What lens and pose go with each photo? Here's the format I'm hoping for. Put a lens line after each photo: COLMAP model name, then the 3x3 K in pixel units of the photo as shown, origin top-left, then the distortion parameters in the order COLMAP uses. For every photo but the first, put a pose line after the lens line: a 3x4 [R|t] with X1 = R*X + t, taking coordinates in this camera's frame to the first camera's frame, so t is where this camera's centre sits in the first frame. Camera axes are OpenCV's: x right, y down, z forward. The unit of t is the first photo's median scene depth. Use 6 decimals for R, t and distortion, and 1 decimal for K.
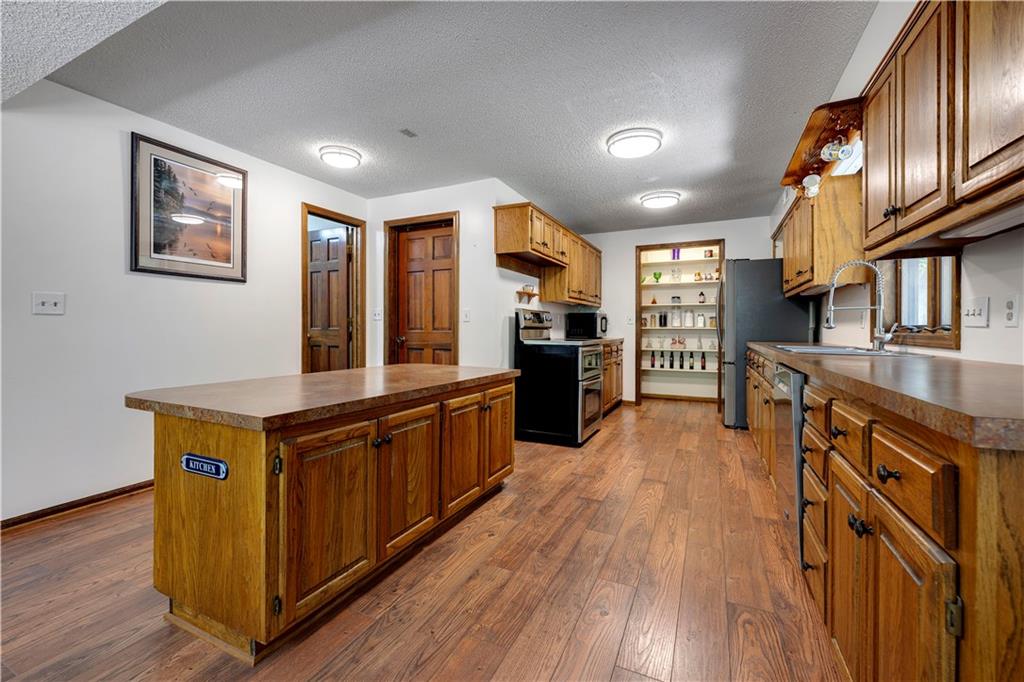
lens RADIAL K [[421.4, 0, 510.0], [0, 421.4, 331.8], [0, 0, 1]] dist [-0.000940, -0.000111]
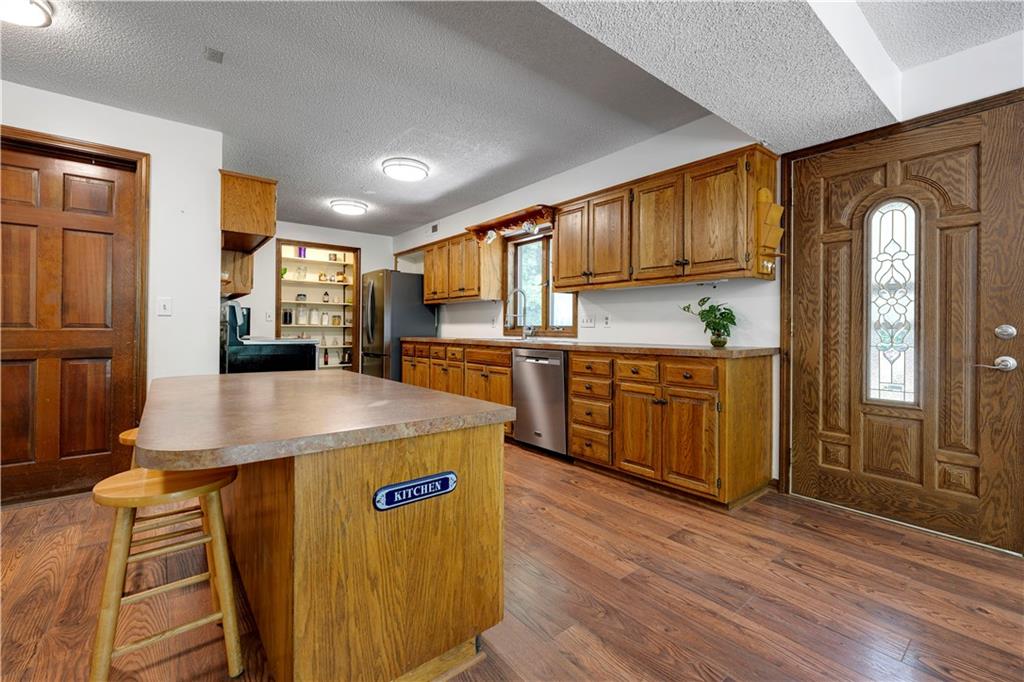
lens RADIAL K [[433.7, 0, 511.3], [0, 433.7, 327.8], [0, 0, 1]] dist [-0.000361, -0.000019]
pose [[0.428743, 0.001964, 0.903424, -0.519106], [0.000547, 0.999997, -0.002434, -0.001436], [-0.903426, 0.001538, 0.428741, 0.166092]]
